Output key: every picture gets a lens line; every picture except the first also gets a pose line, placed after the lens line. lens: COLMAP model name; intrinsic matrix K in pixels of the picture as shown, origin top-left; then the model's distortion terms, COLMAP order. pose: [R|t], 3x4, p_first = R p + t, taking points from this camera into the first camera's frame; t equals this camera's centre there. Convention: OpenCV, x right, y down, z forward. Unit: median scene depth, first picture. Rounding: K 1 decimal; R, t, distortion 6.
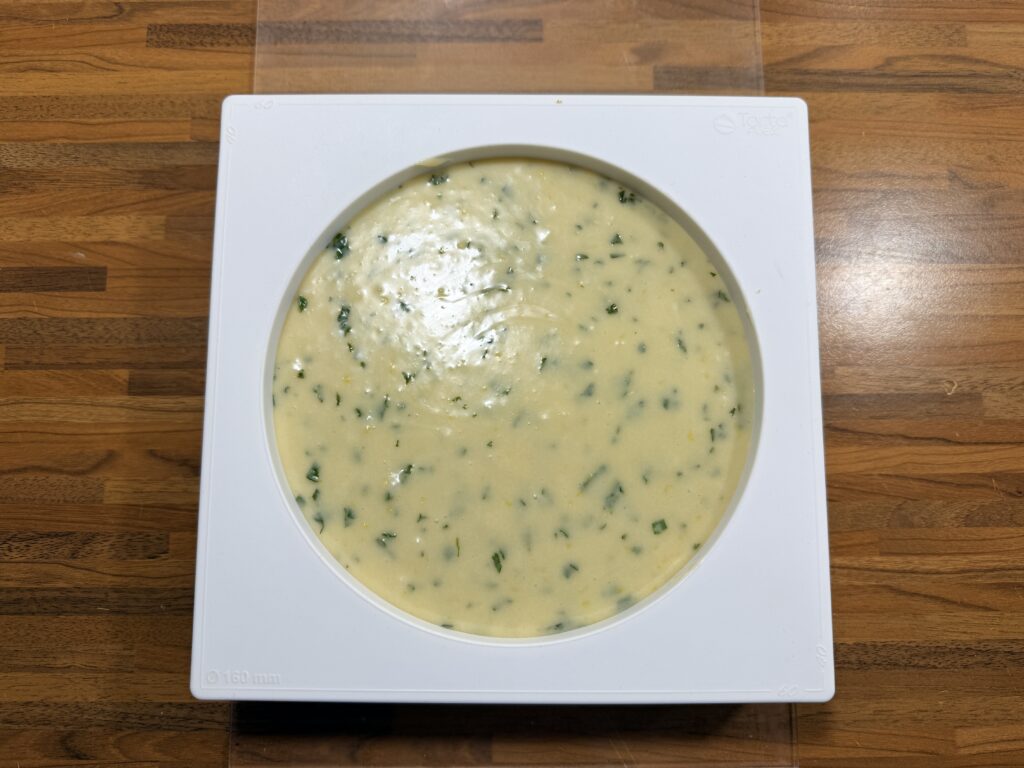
lens RADIAL K [[770.2, 0, 512.1], [0, 770.2, 381.1], [0, 0, 1]] dist [-0.040335, 0.011902]
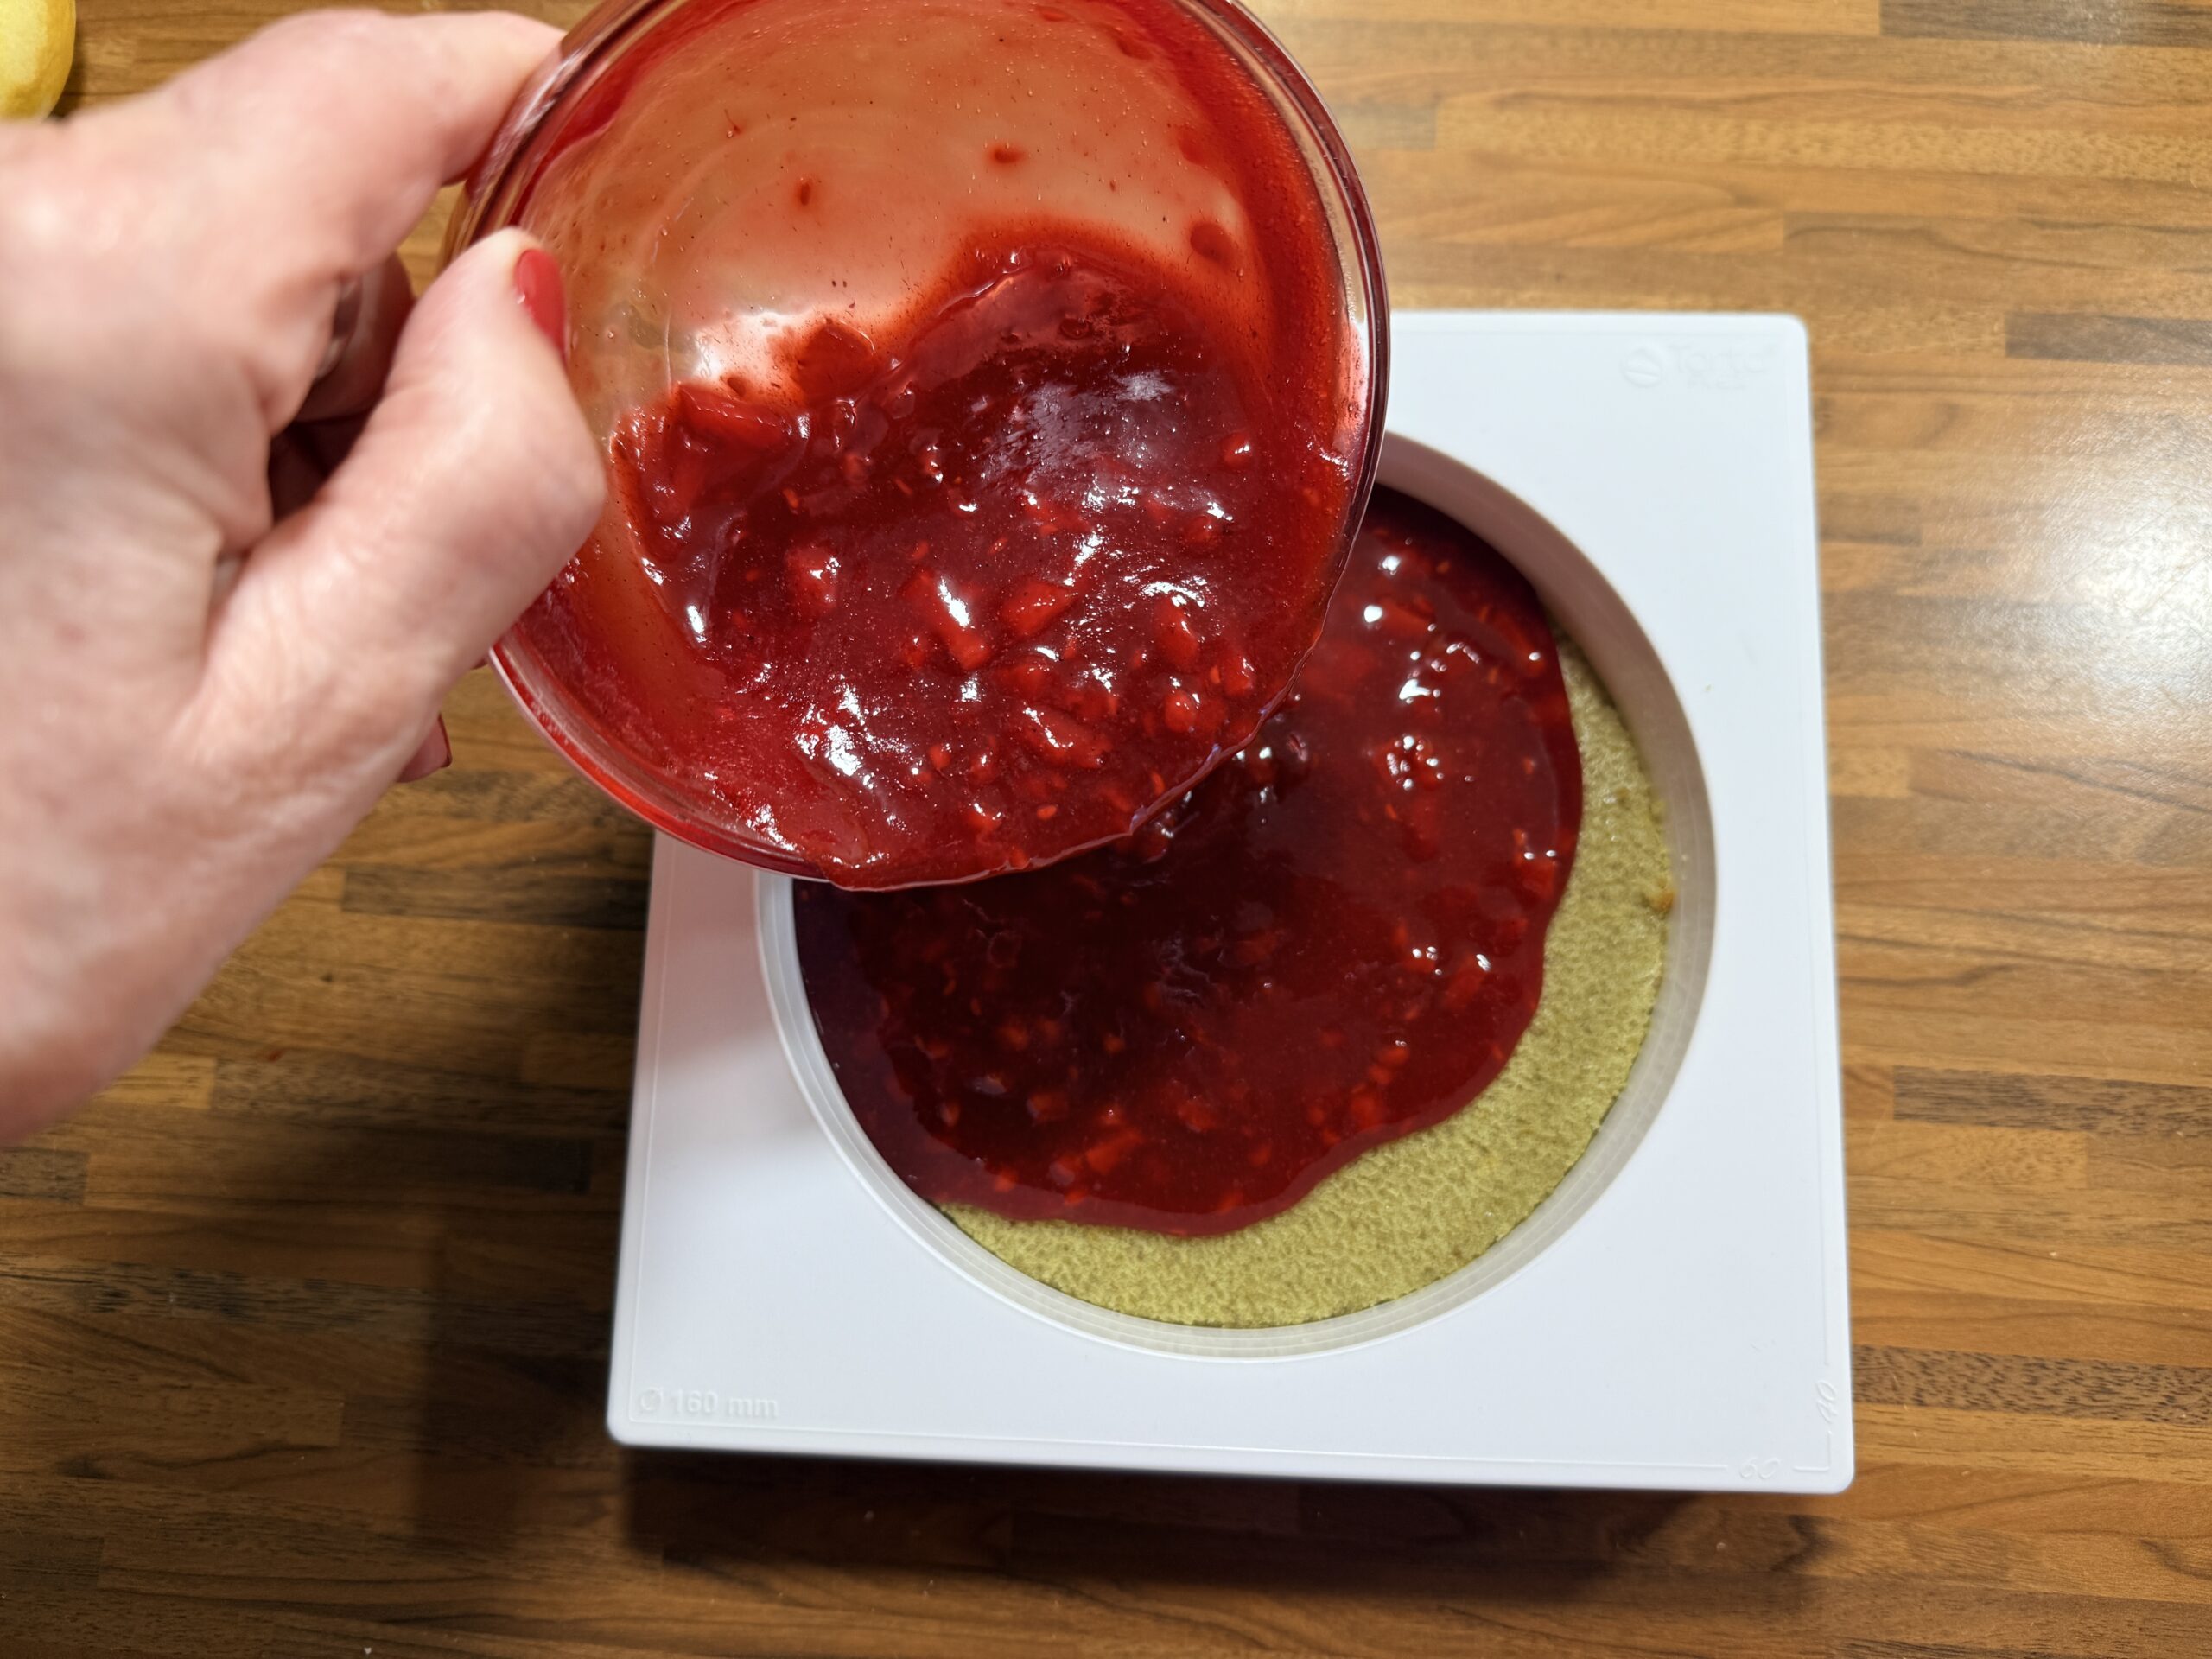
lens RADIAL K [[1663.7, 0, 1104.1], [0, 1663.7, 842.5], [0, 0, 1]] dist [-0.040335, 0.011902]
pose [[0.995544, 0.060933, -0.071964, -0.240934], [-0.063567, 0.997368, -0.034887, 0.255197], [0.069648, 0.039306, 0.996797, -0.135904]]
